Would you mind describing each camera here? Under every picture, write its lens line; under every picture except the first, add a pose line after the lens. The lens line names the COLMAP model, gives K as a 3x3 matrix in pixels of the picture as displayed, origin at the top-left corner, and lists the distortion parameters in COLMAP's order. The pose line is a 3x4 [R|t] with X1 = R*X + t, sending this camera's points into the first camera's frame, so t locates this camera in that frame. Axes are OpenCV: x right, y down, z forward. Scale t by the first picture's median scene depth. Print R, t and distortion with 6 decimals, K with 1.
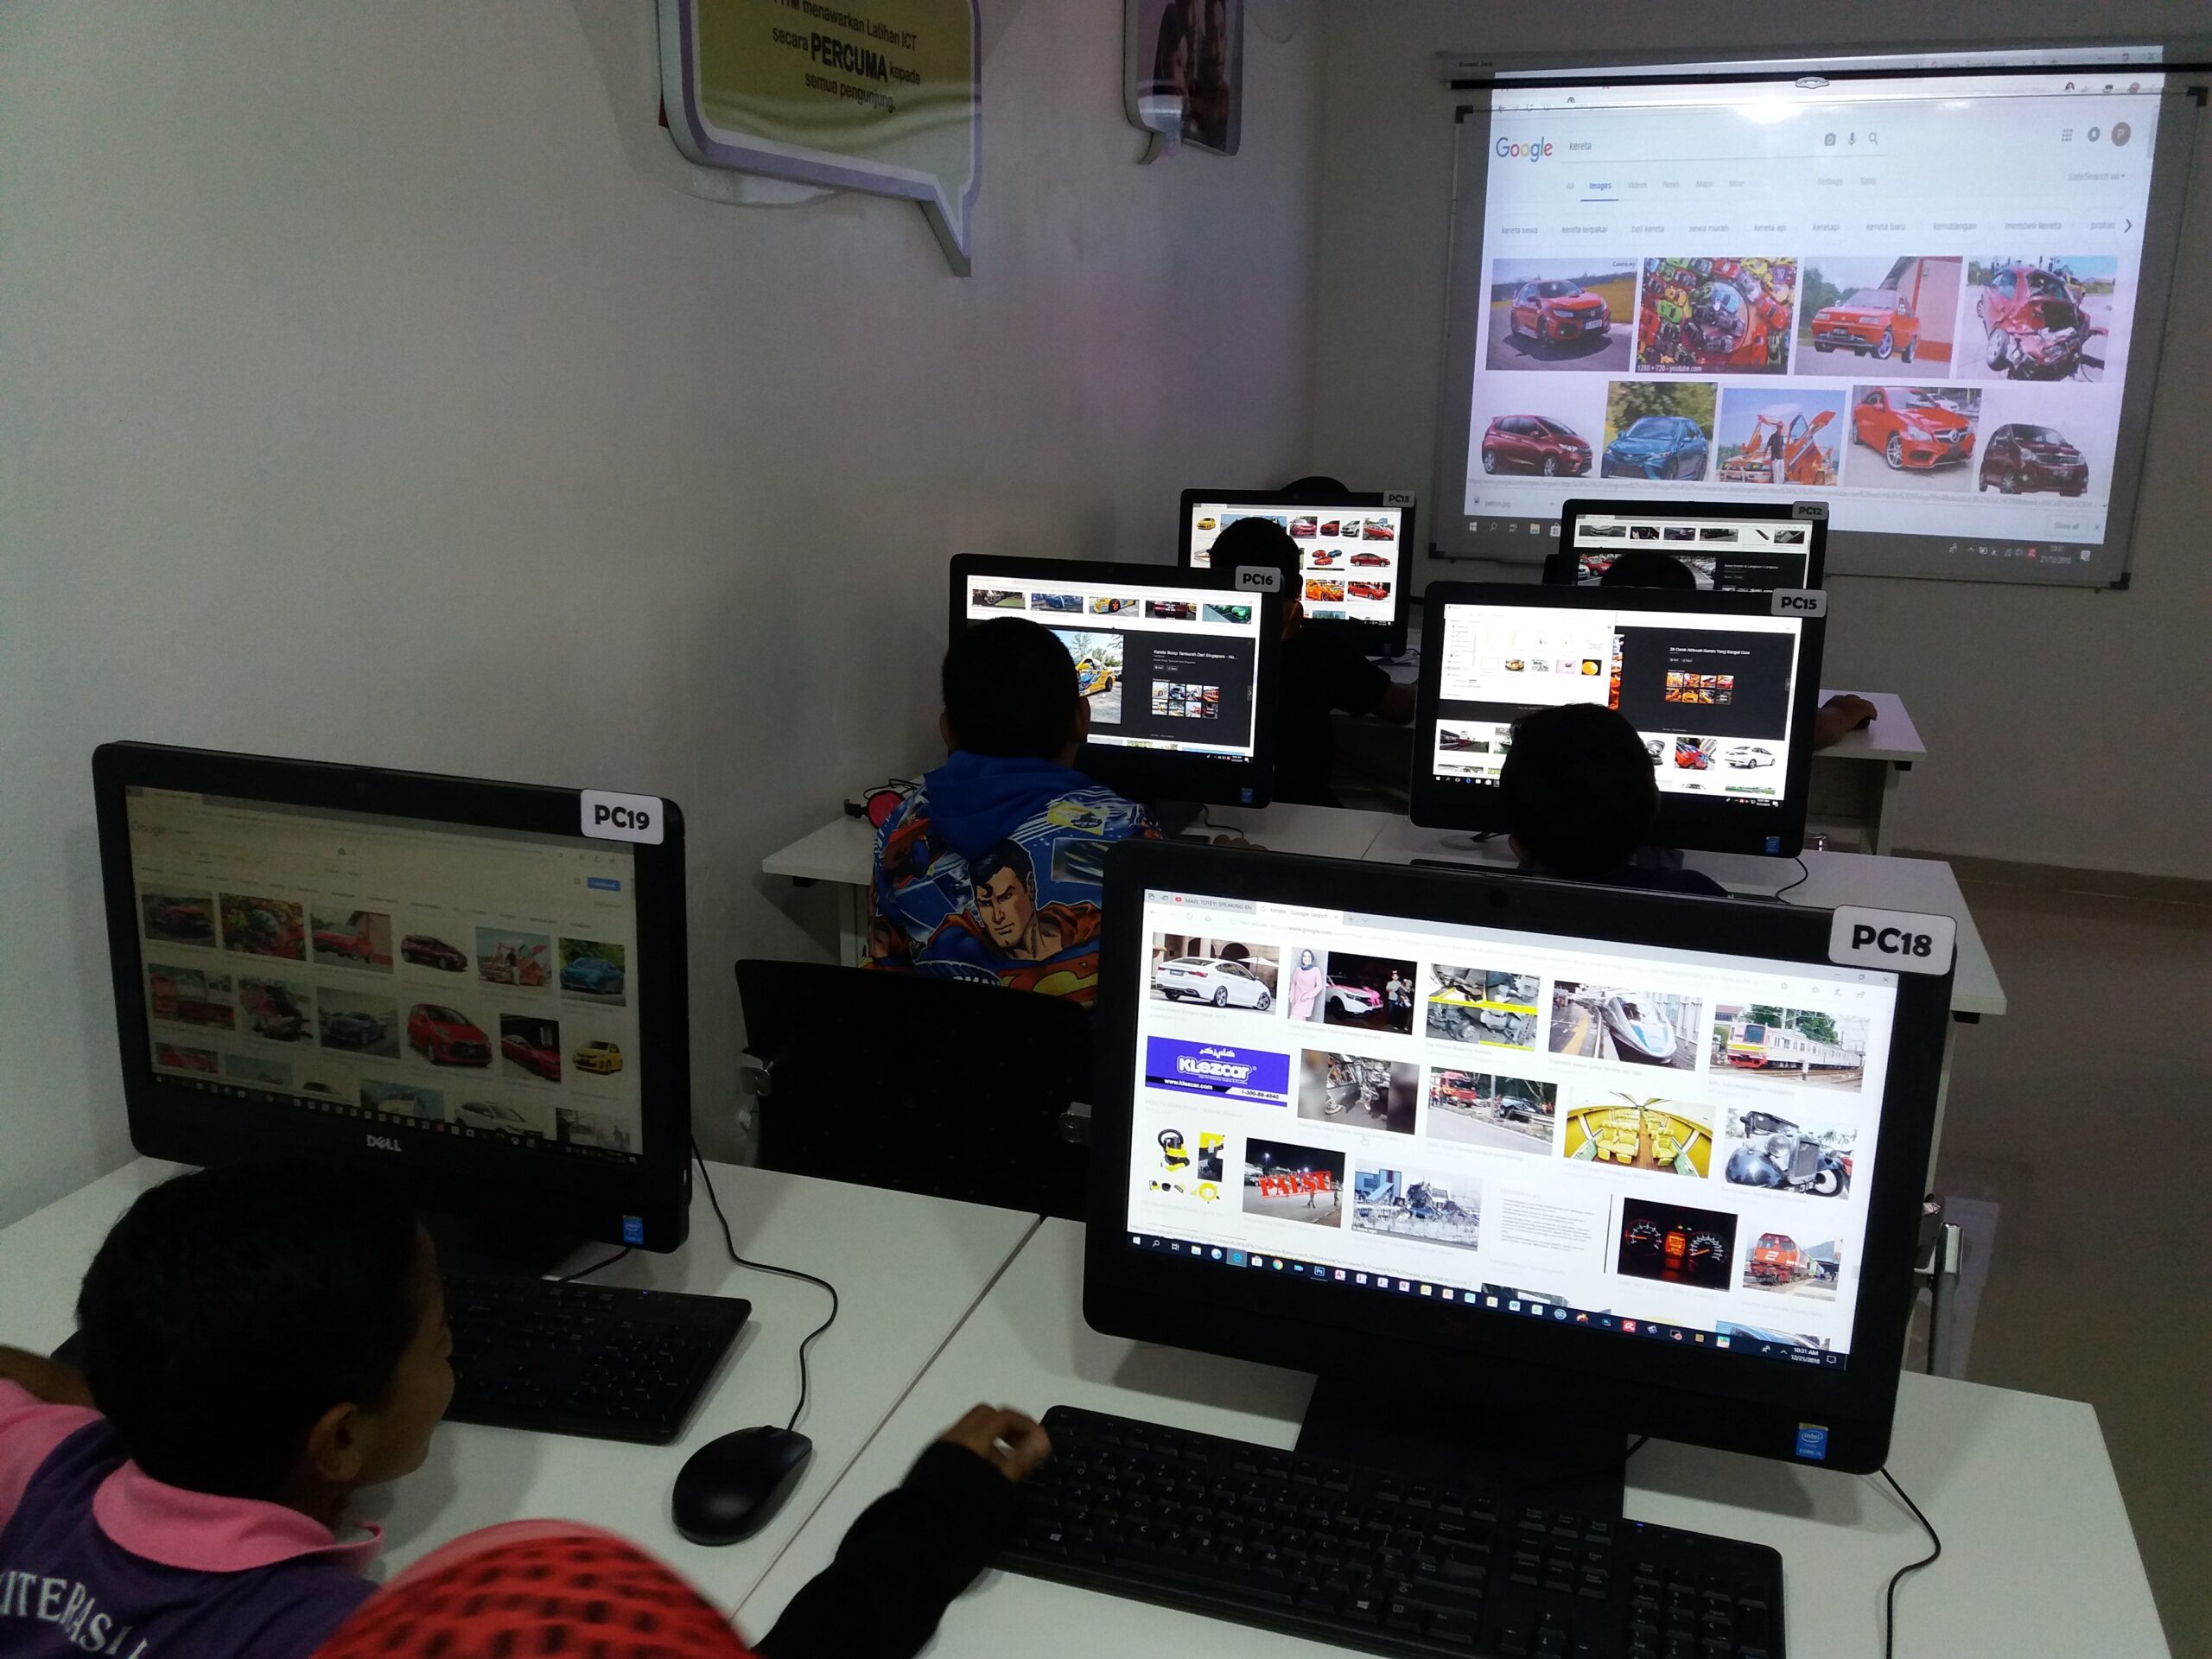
lens RADIAL K [[1804.4, 0, 1133.1], [0, 1804.4, 836.4], [0, 0, 1]] dist [0.068473, -0.099002]
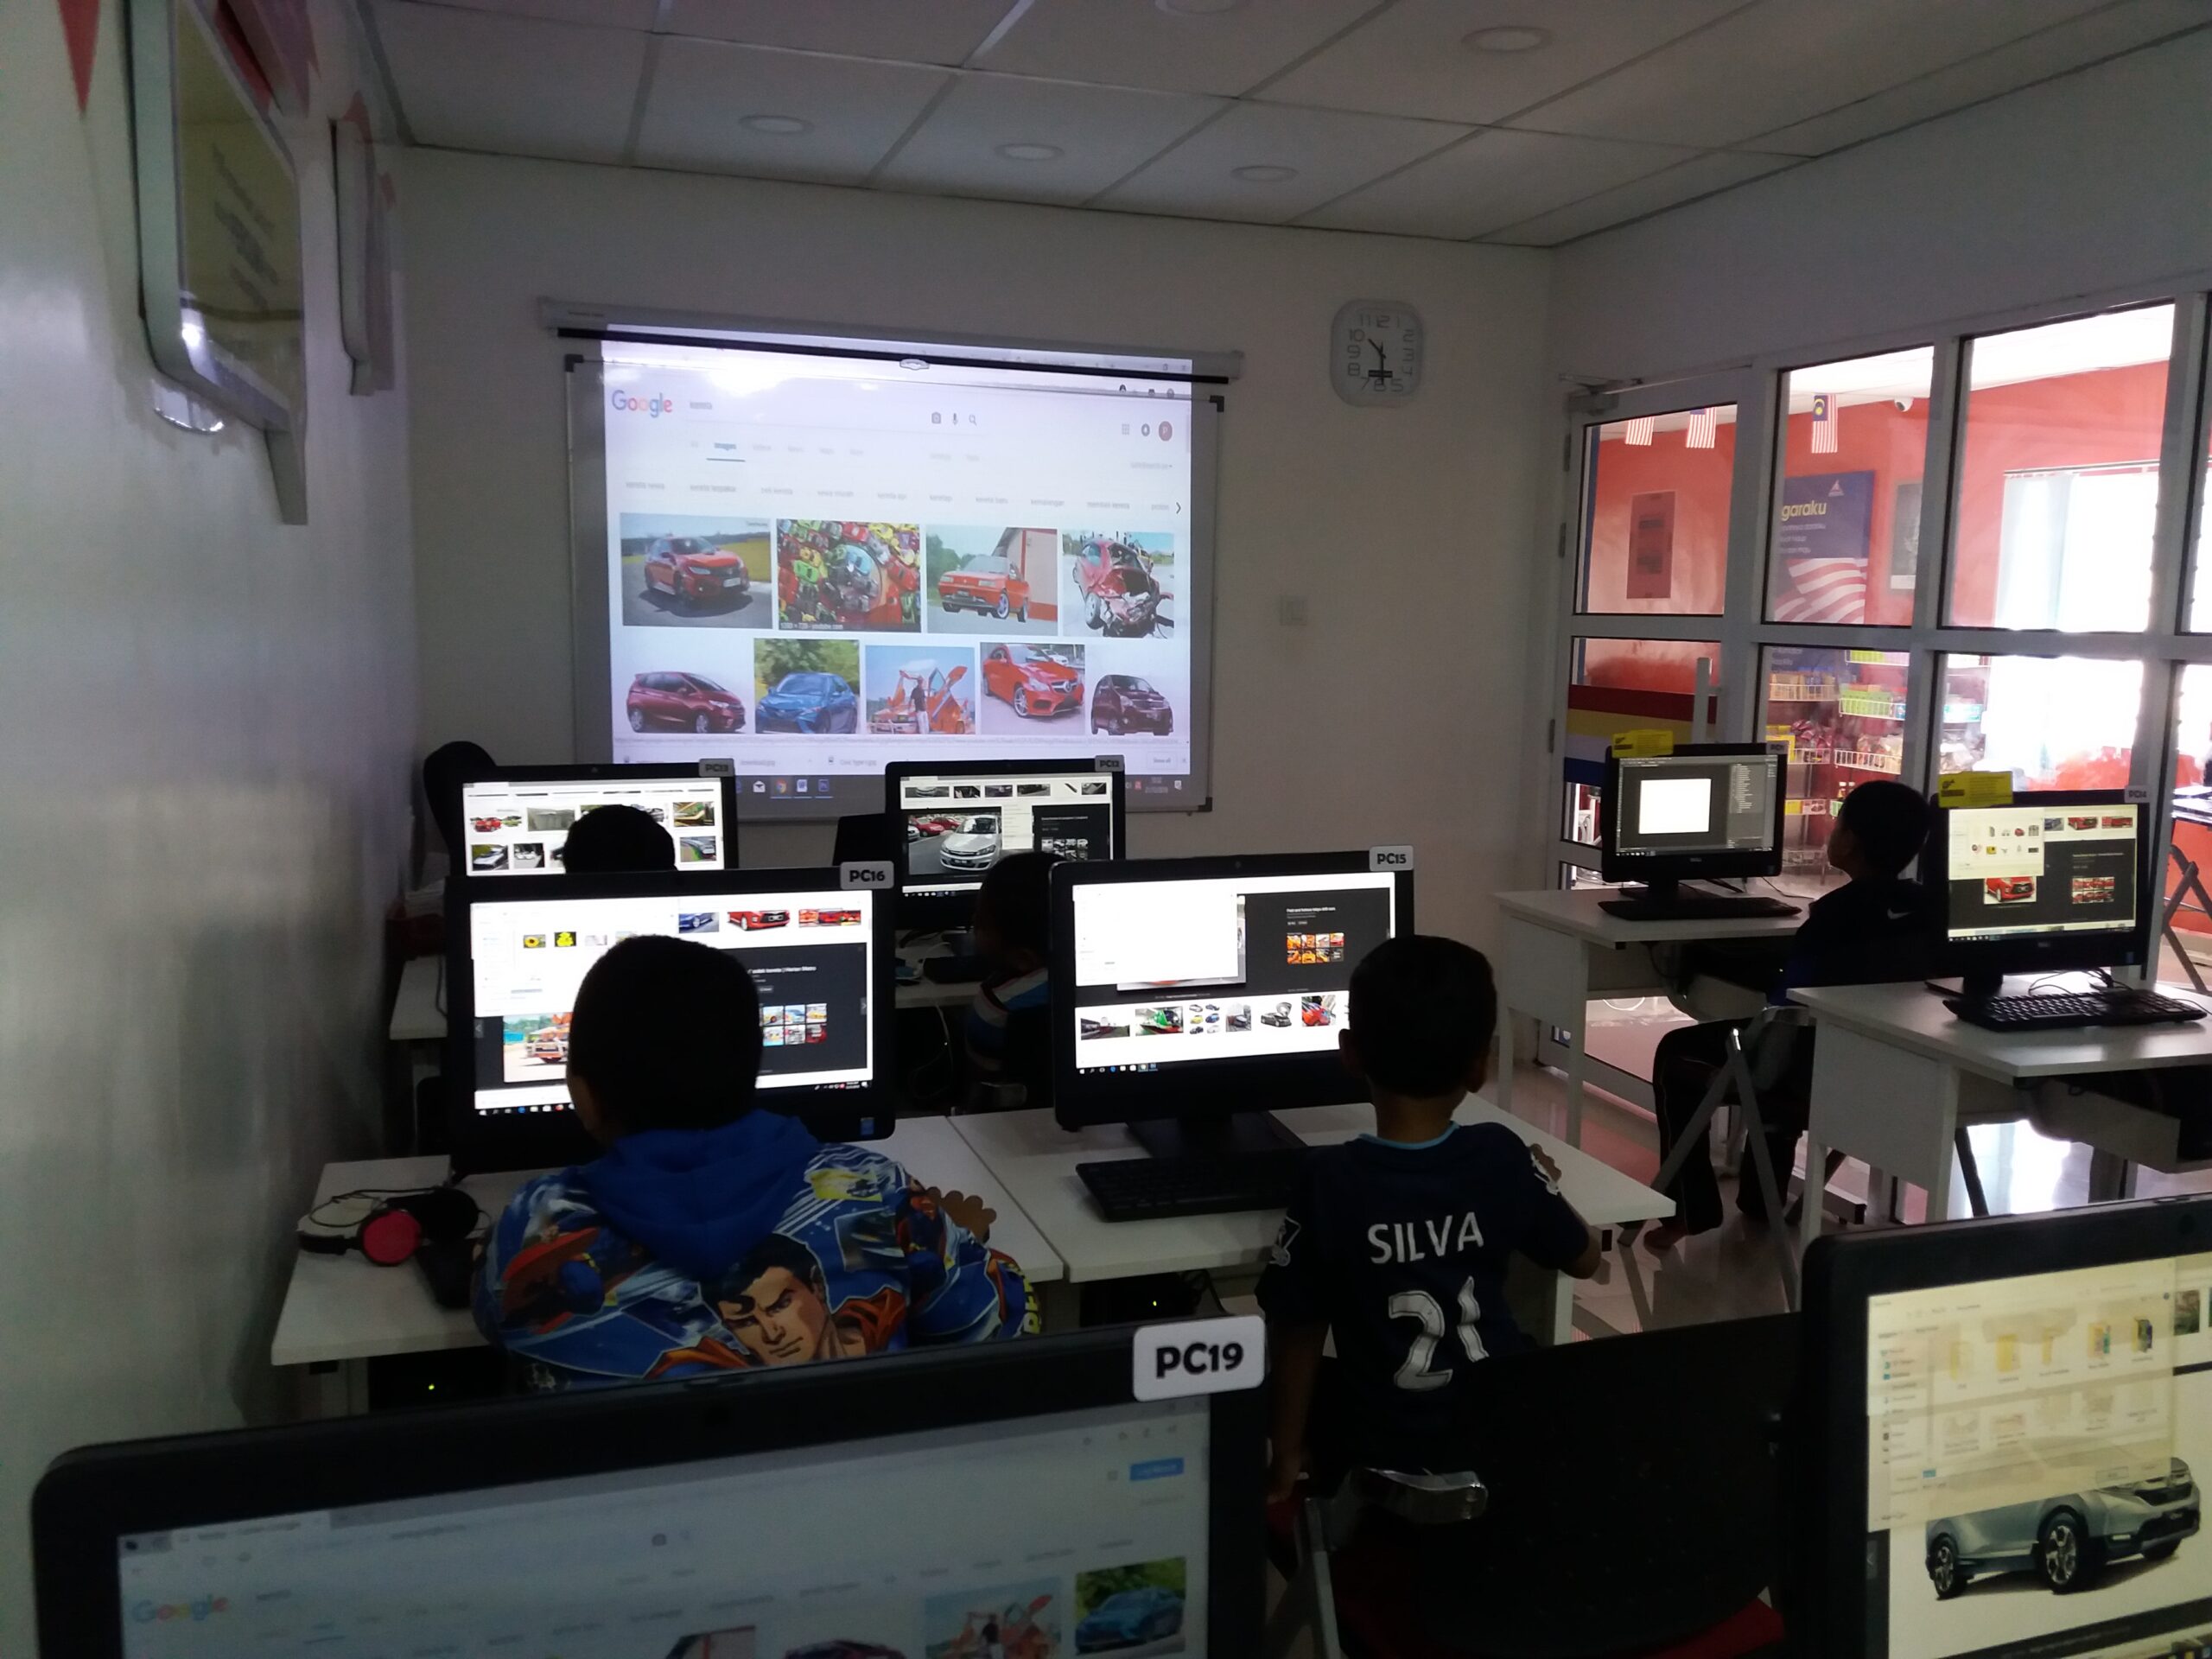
lens RADIAL K [[1804.4, 0, 1132.5], [0, 1804.4, 834.0], [0, 0, 1]] dist [0.068473, -0.099002]
pose [[0.801319, -0.074834, 0.593539, -0.181493], [0.151797, 0.985109, -0.080733, -0.039352], [-0.578659, 0.154790, 0.800746, 0.124234]]
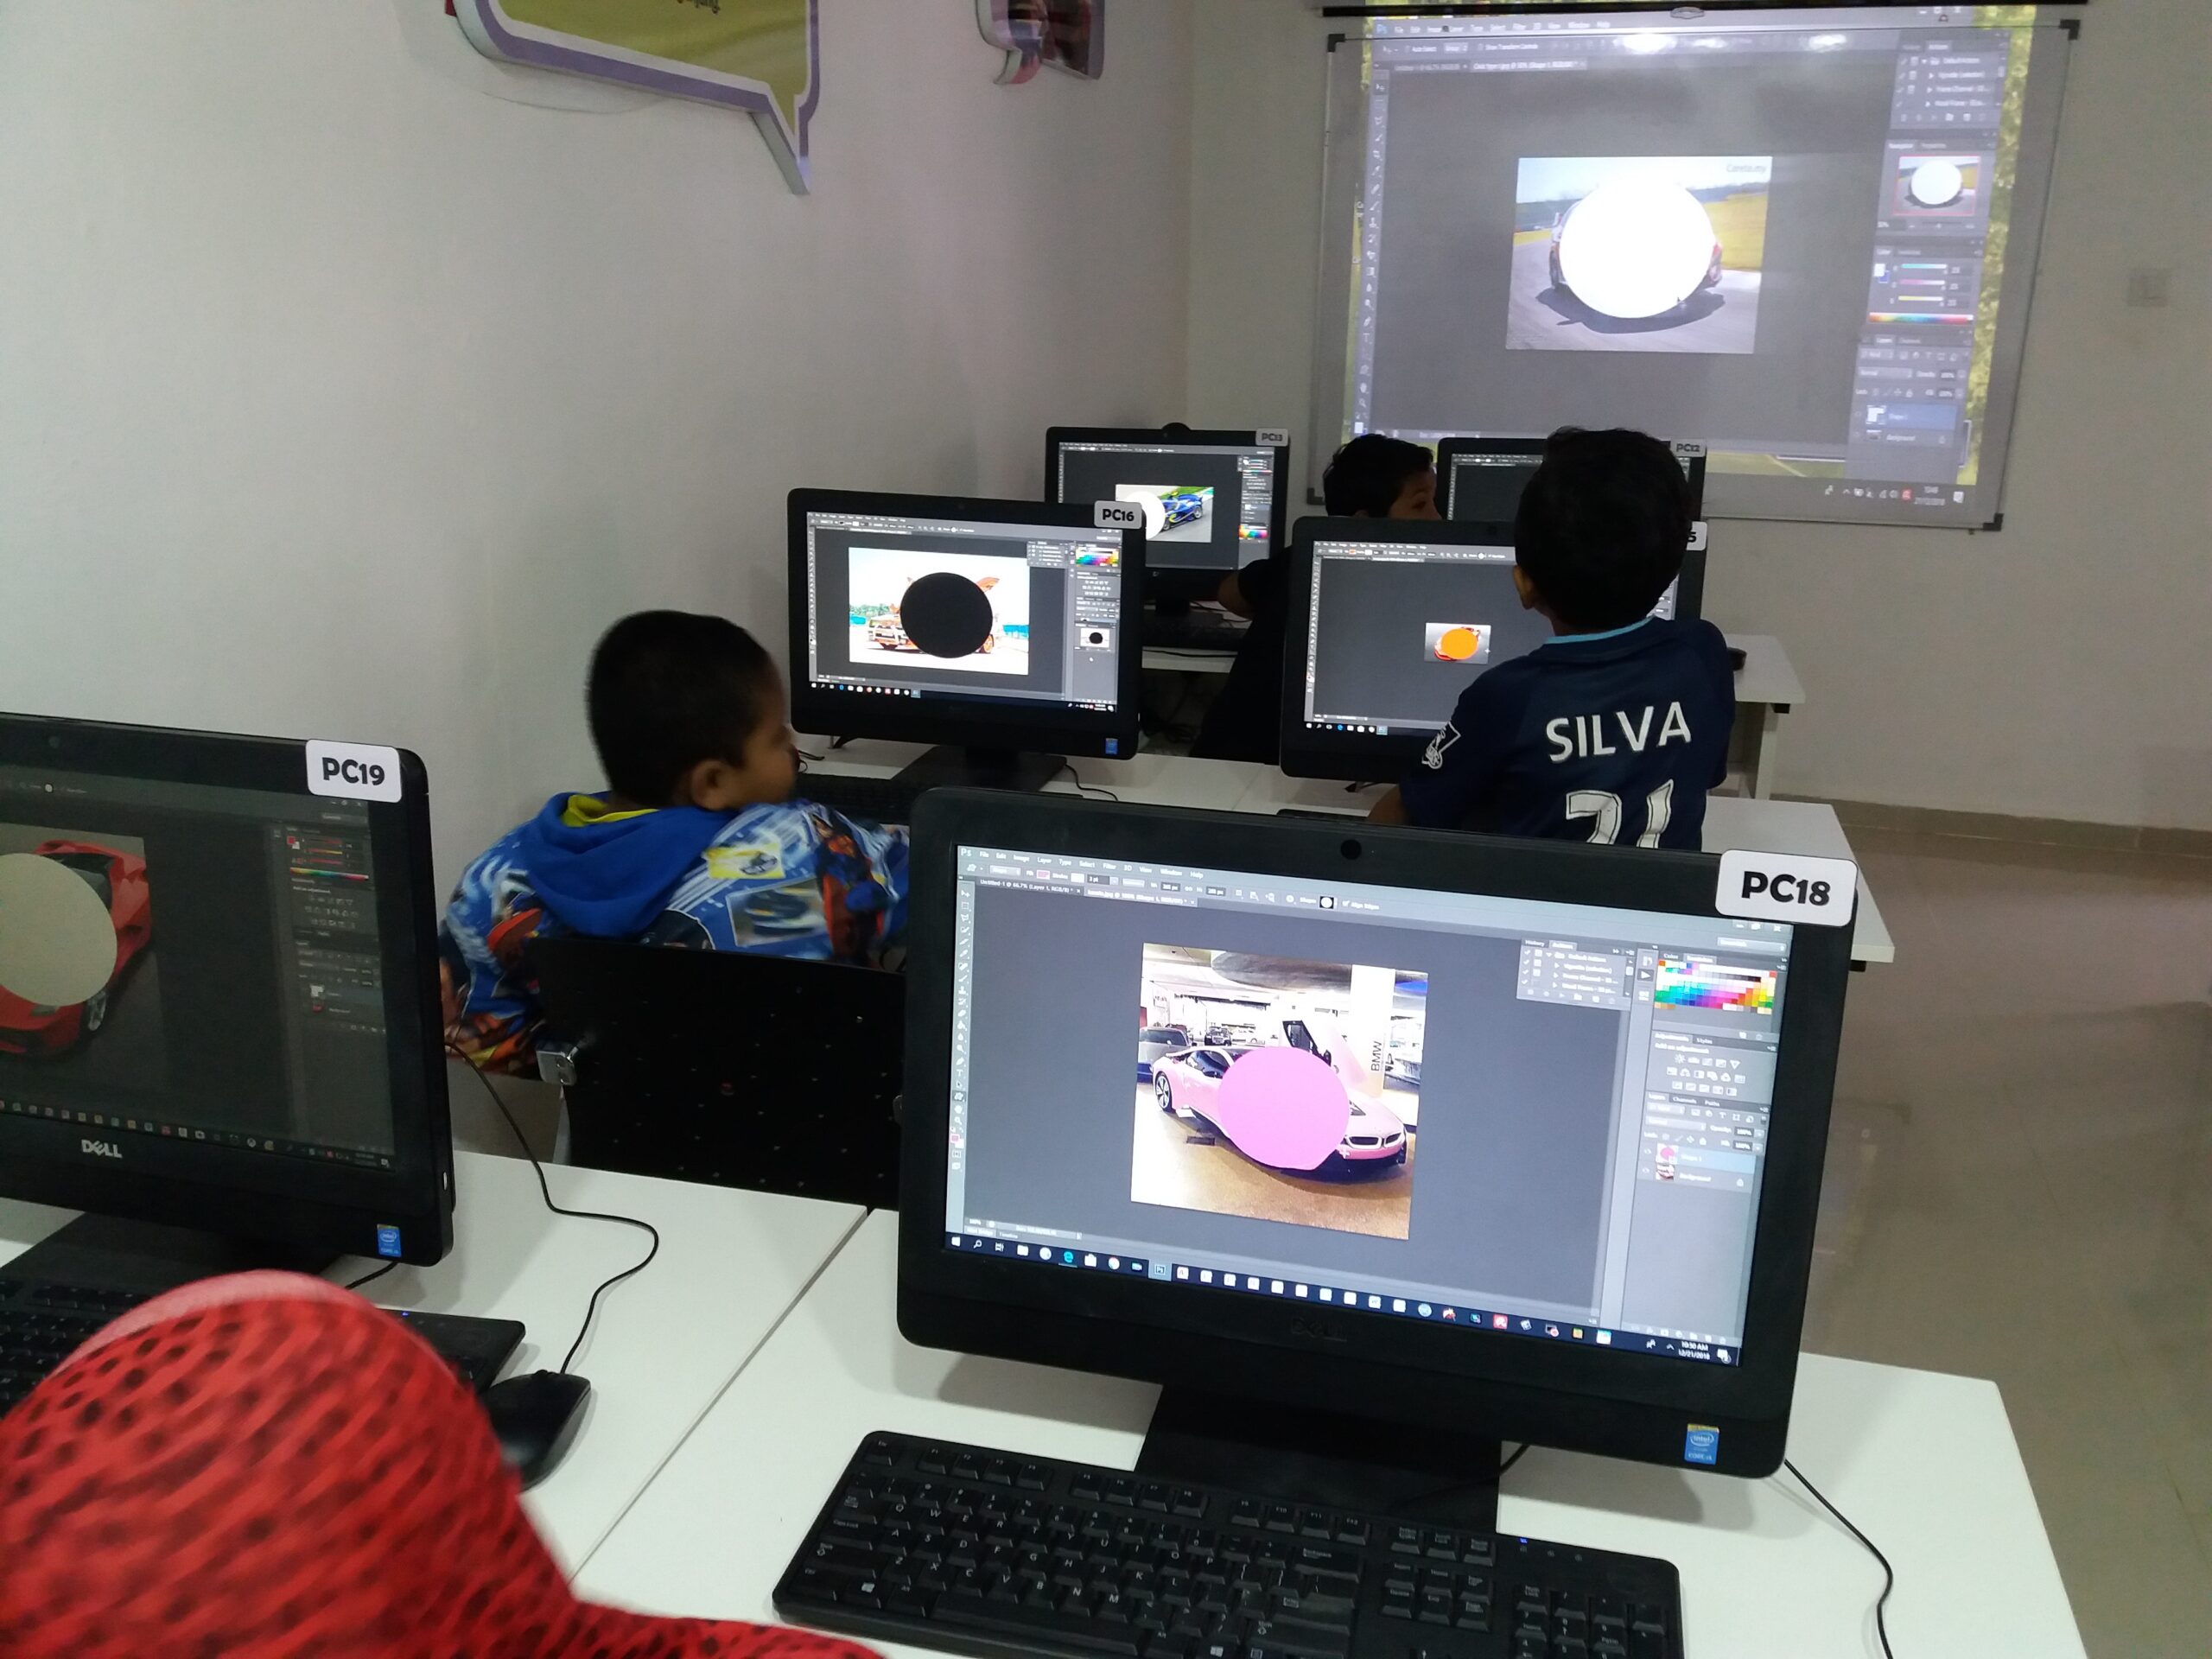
lens RADIAL K [[1804.4, 0, 1128.2], [0, 1804.4, 845.5], [0, 0, 1]] dist [0.068473, -0.099002]
pose [[0.998263, -0.016071, 0.056675, 0.009980], [0.014472, 0.999489, 0.028516, 0.001394], [-0.057104, -0.027647, 0.997985, 0.028835]]
